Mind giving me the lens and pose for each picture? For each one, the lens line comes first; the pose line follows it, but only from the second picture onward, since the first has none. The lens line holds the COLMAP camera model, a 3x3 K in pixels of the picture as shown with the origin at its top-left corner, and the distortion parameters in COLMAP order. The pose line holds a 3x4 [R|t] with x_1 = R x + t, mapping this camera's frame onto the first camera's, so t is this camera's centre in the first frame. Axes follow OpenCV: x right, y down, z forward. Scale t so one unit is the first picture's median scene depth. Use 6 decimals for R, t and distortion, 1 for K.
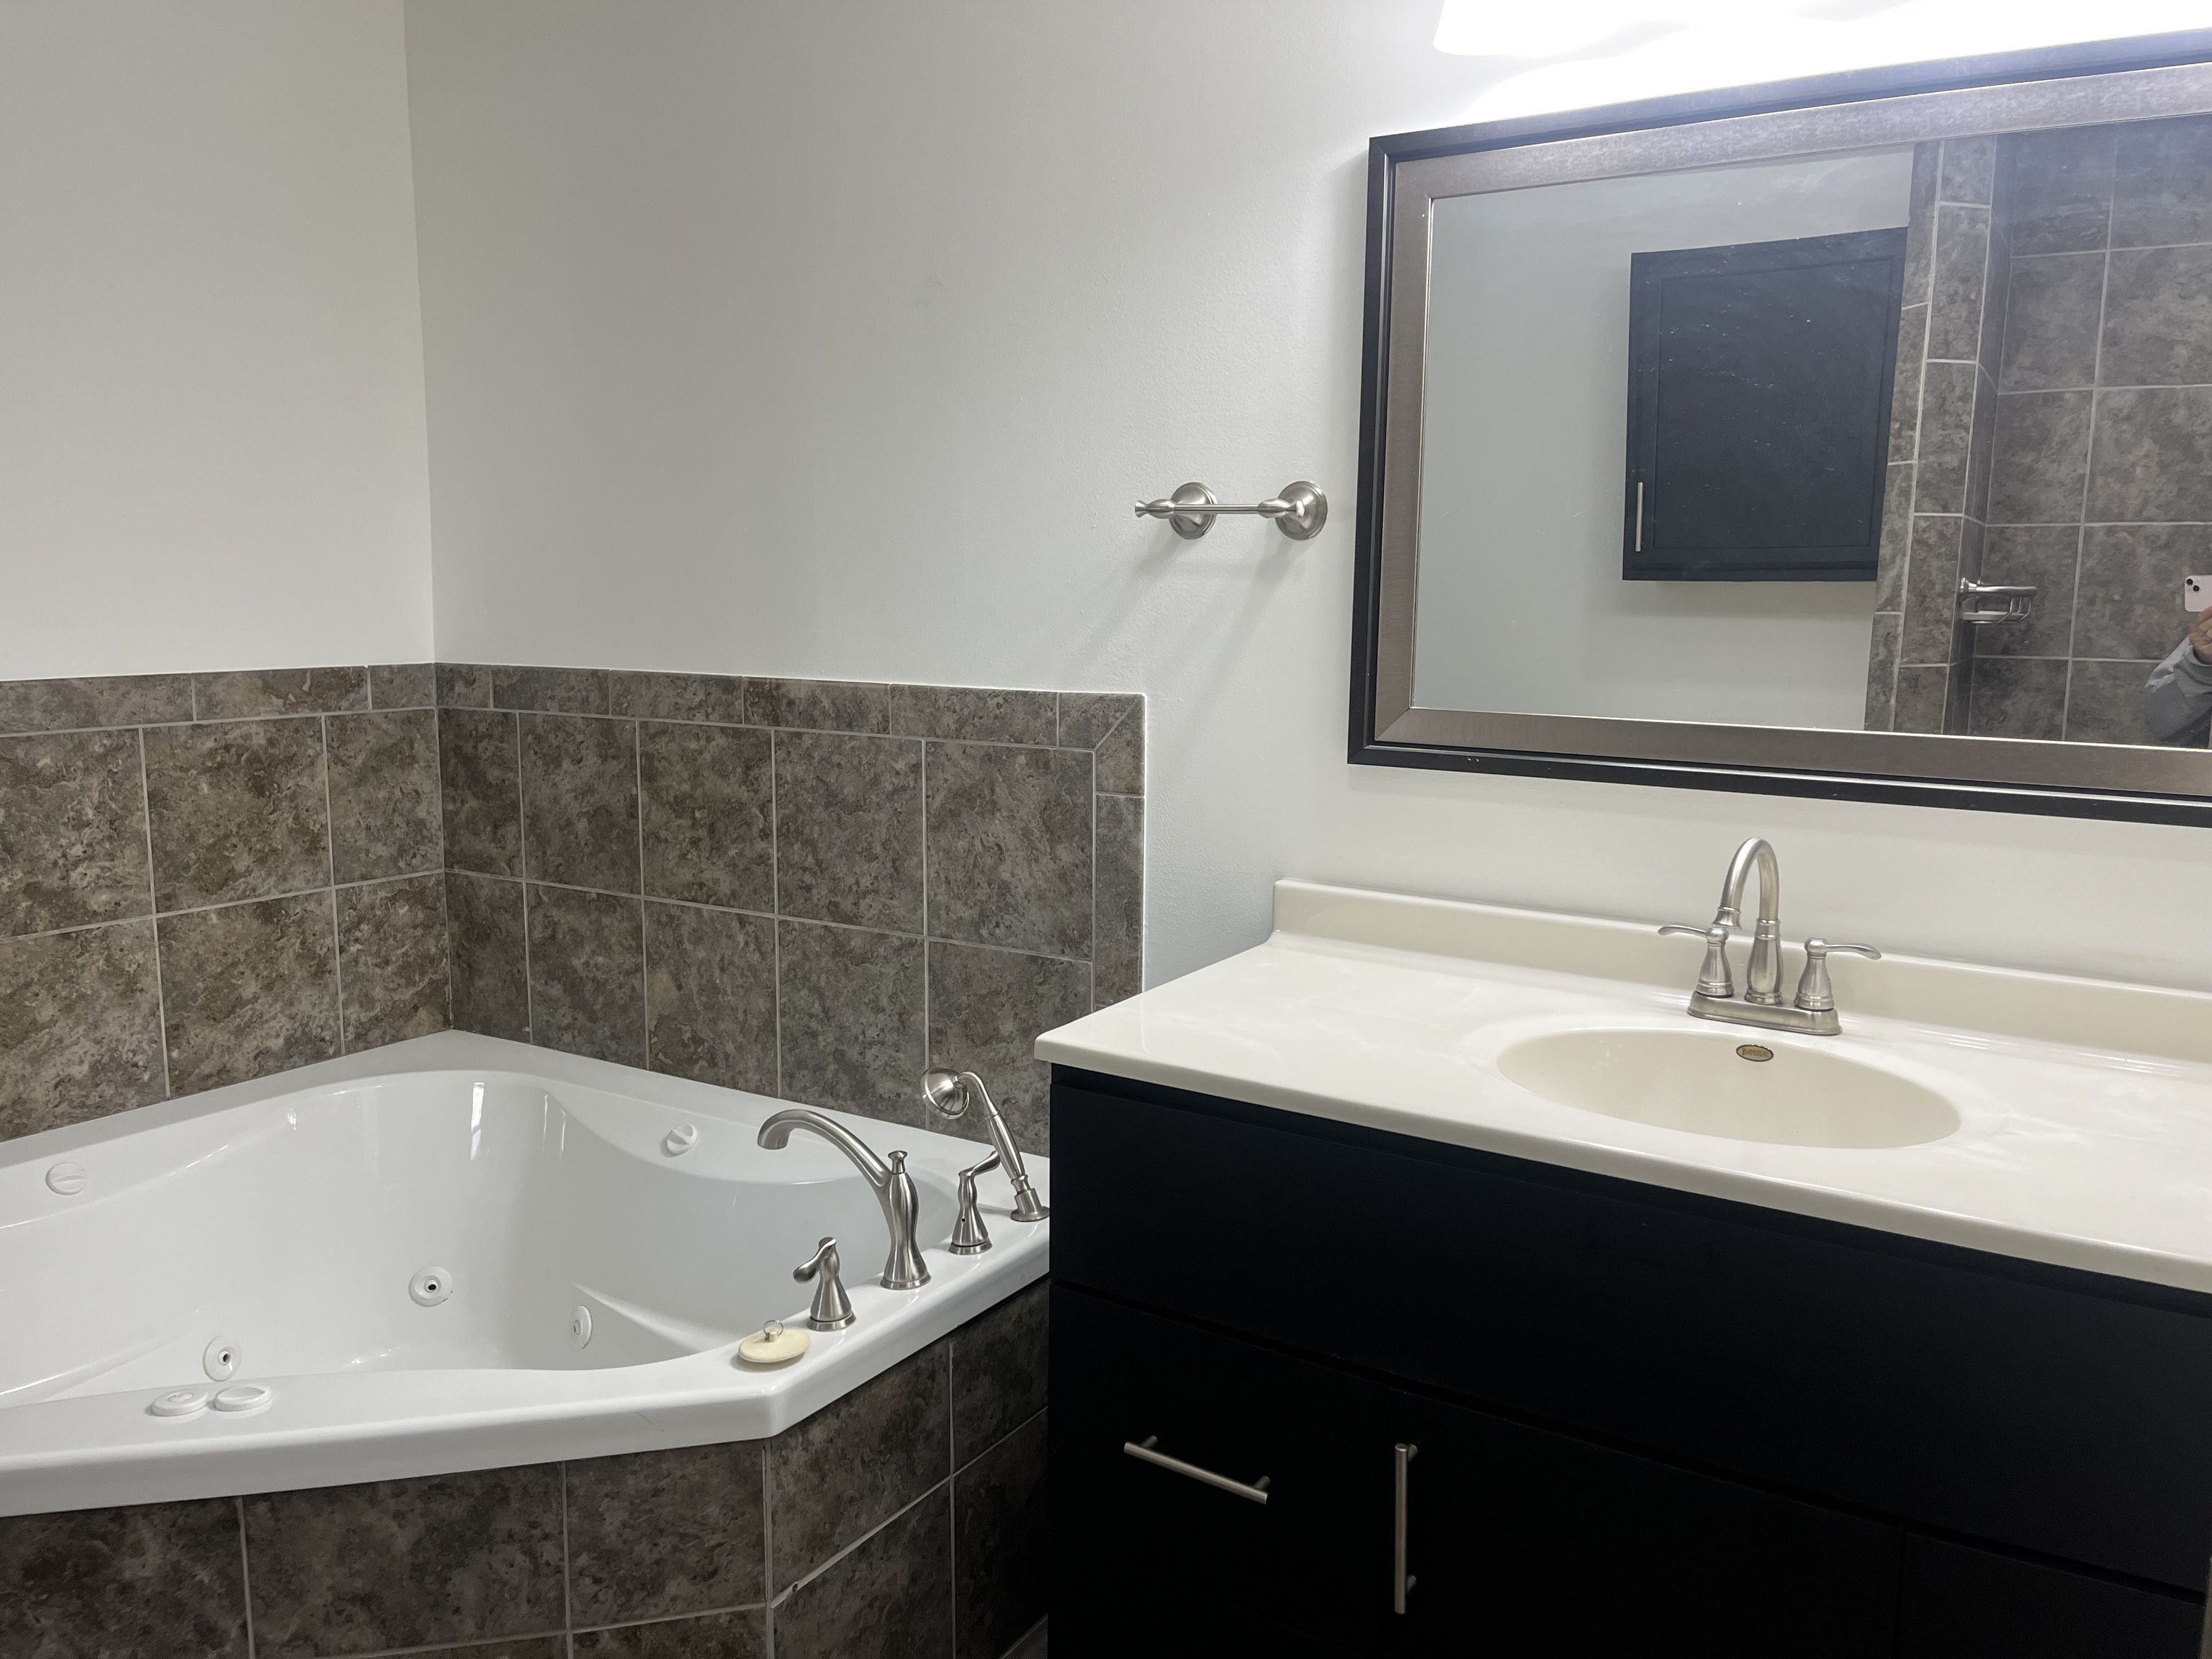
lens RADIAL K [[1687.1, 0, 1097.9], [0, 1687.1, 840.6], [0, 0, 1]] dist [0.047115, -0.075259]
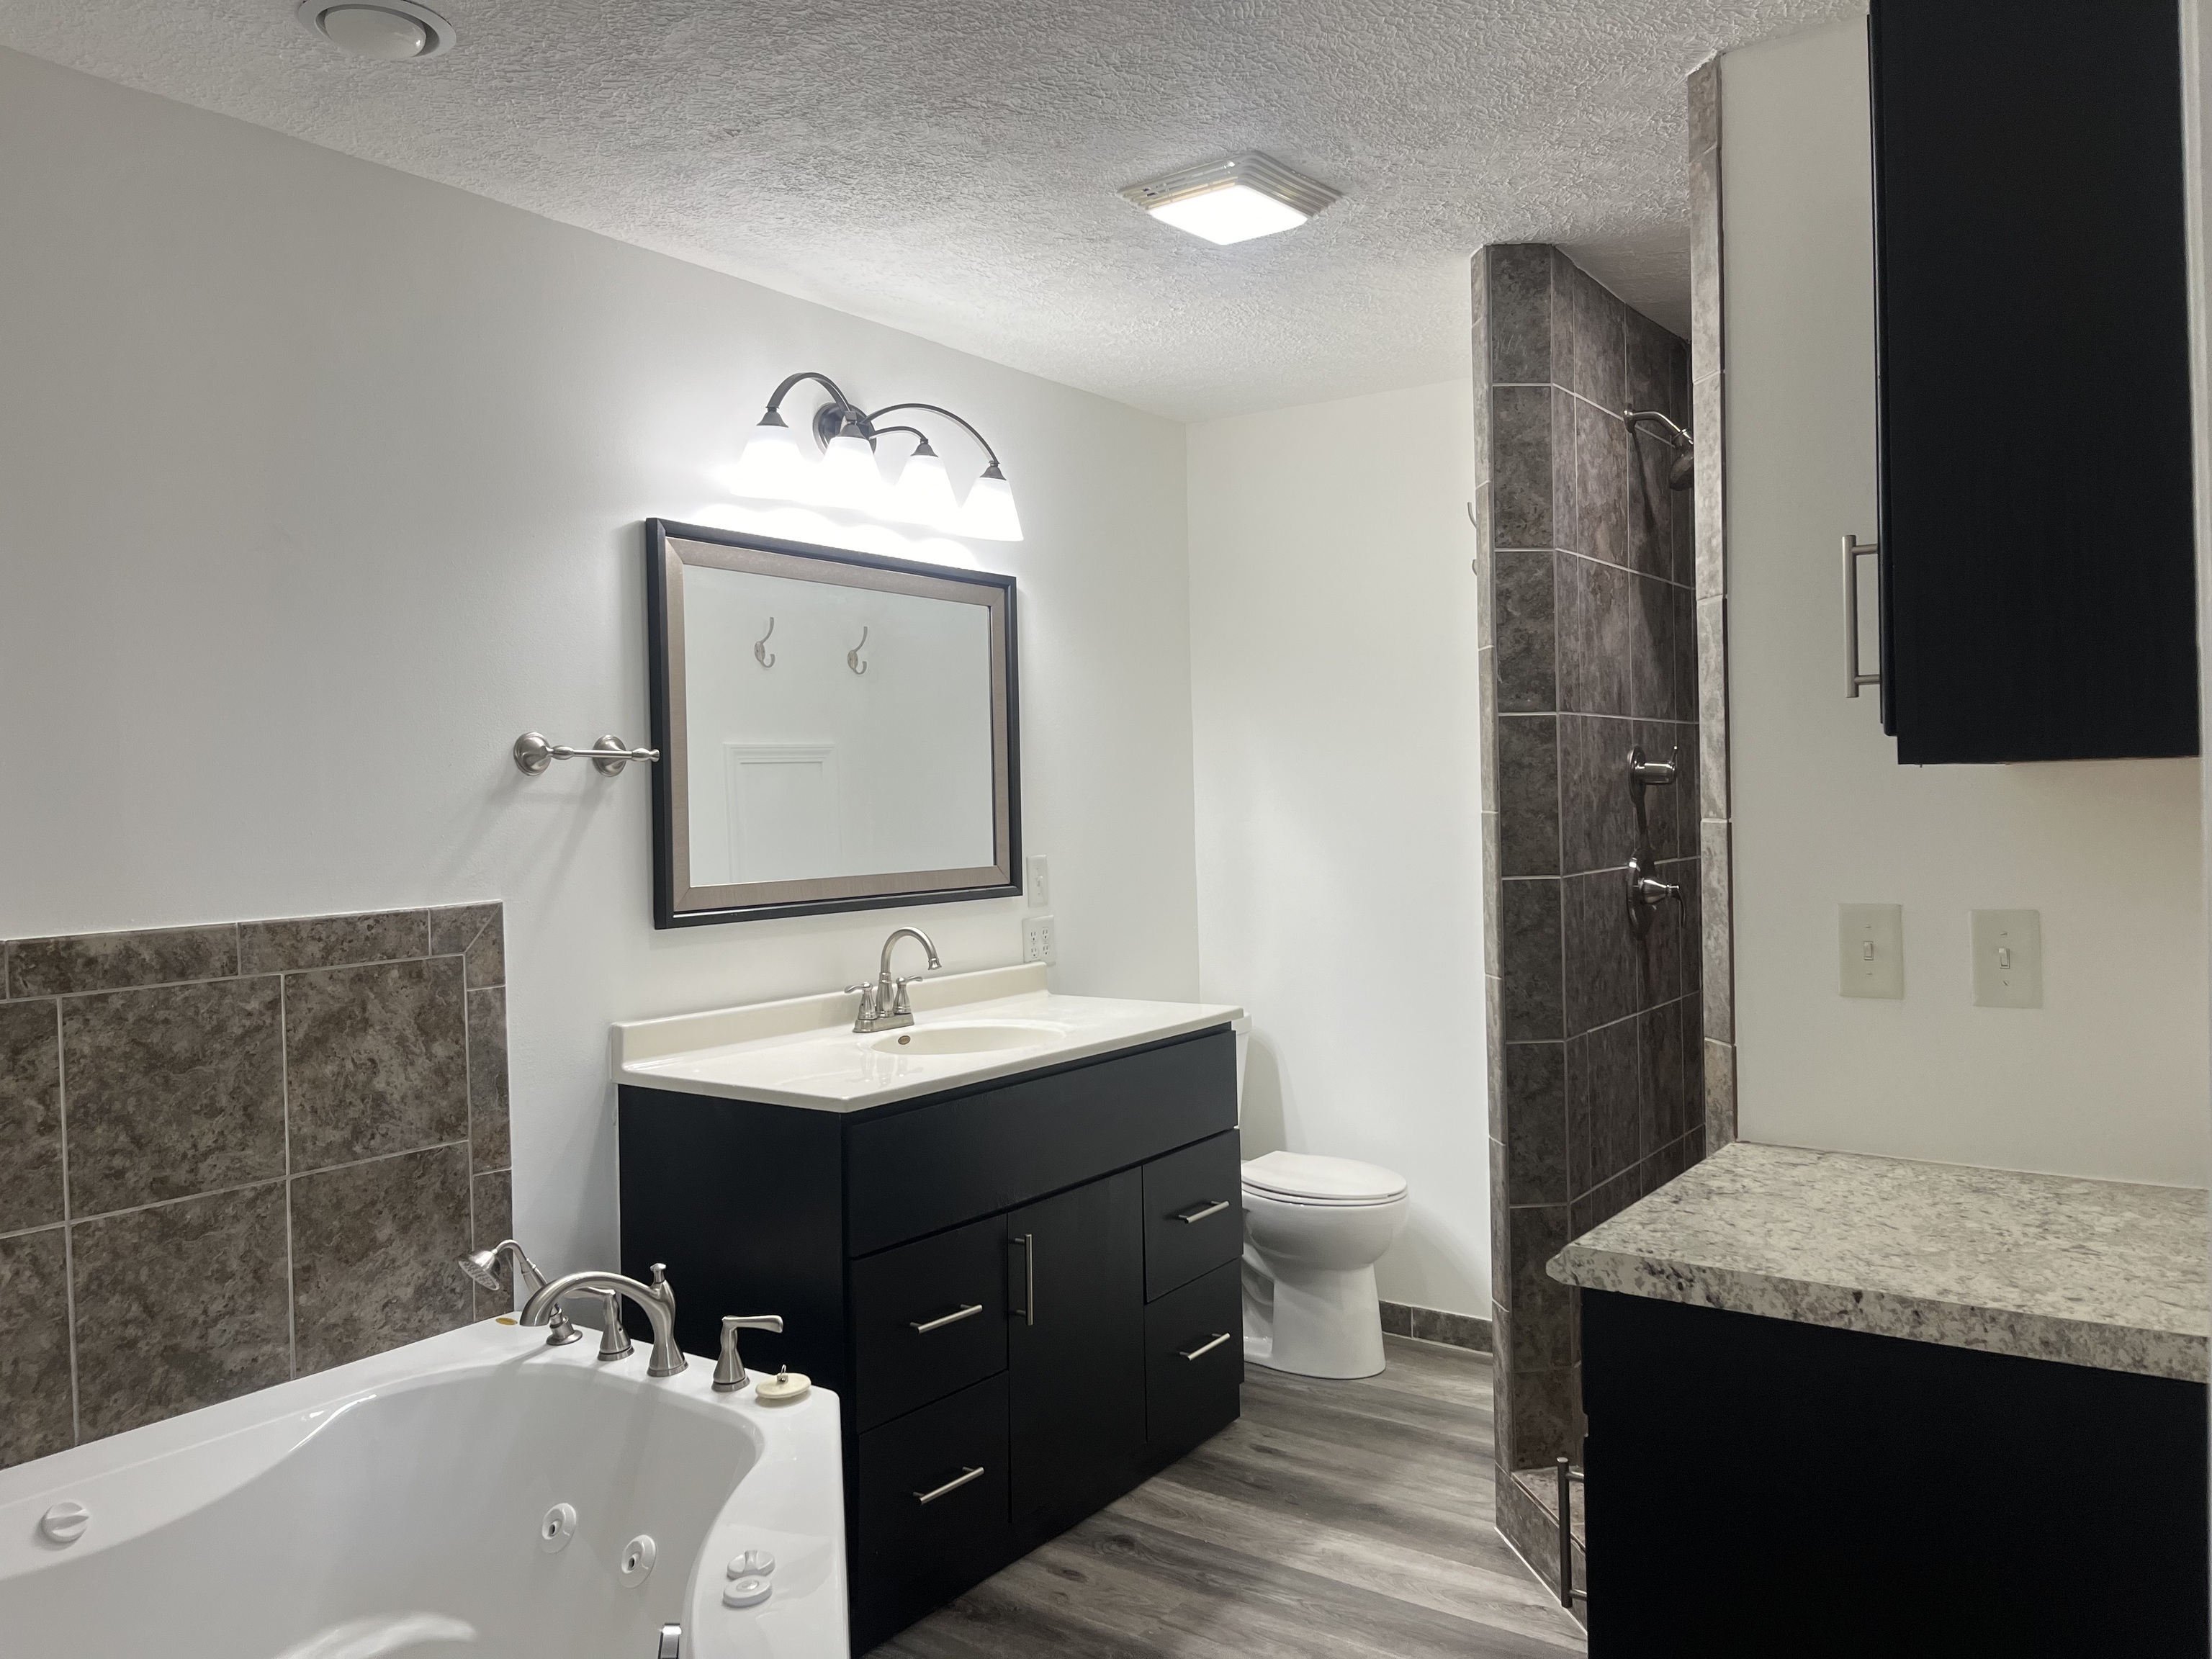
lens RADIAL K [[1687.1, 0, 1112.3], [0, 1687.1, 816.5], [0, 0, 1]] dist [0.047115, -0.075259]
pose [[0.041658, -0.029806, 0.998687, -1.070084], [0.164740, 0.986079, 0.022558, -0.092592], [-0.985457, 0.163584, 0.045989, 0.456813]]
